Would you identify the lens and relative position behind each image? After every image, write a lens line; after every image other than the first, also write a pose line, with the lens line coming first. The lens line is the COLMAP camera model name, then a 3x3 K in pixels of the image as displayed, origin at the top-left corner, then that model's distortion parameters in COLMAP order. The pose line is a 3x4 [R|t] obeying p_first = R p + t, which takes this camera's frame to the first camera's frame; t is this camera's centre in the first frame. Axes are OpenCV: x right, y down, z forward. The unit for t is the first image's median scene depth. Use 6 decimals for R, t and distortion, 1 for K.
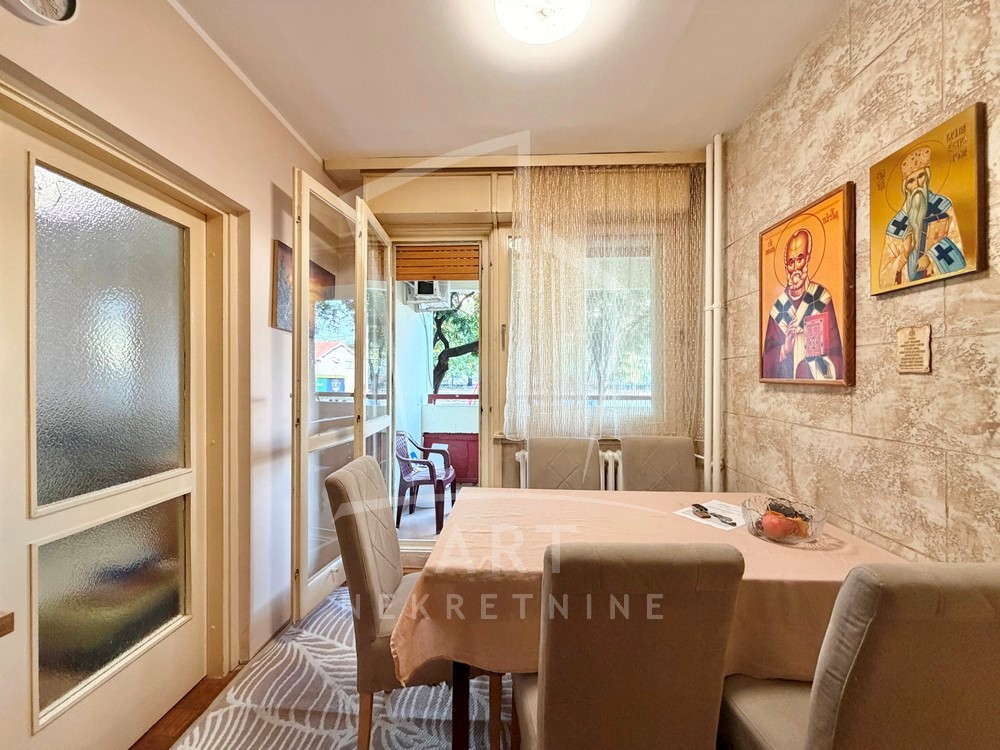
lens RADIAL K [[405.8, 0, 498.7], [0, 405.8, 378.7], [0, 0, 1]] dist [0.001091, -0.000333]
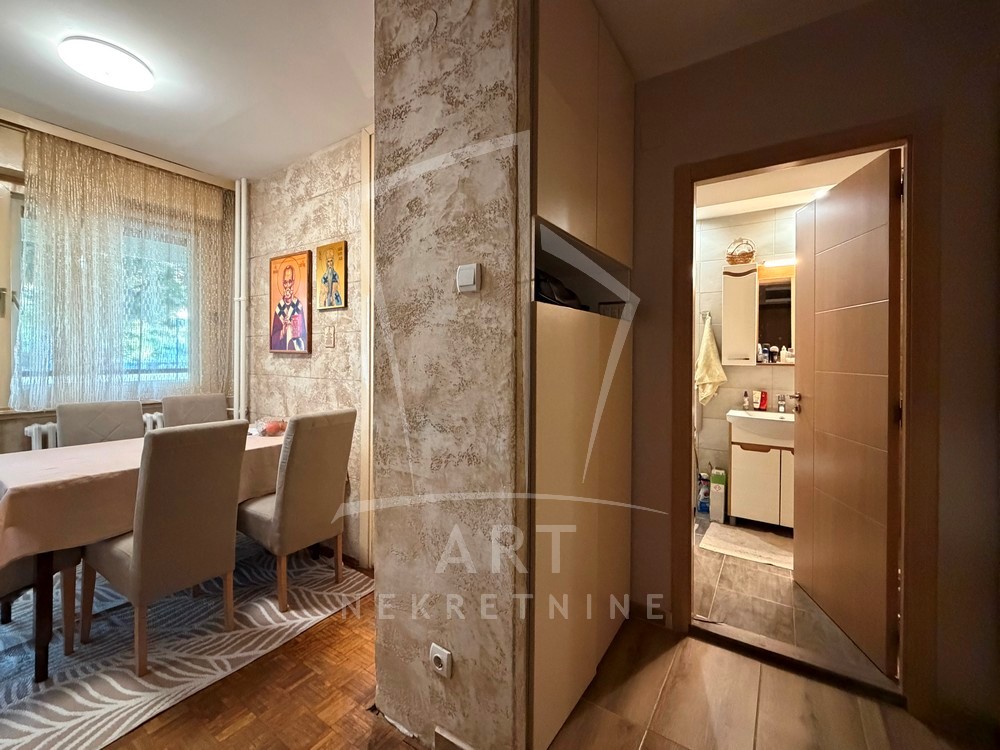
lens RADIAL K [[424.4, 0, 486.0], [0, 424.4, 356.4], [0, 0, 1]] dist [0.000056, 0.000130]
pose [[0.539821, -0.000385, 0.841780, -0.343325], [-0.003375, 0.999991, 0.002621, 0.020360], [-0.841773, -0.004256, 0.539815, -0.701024]]
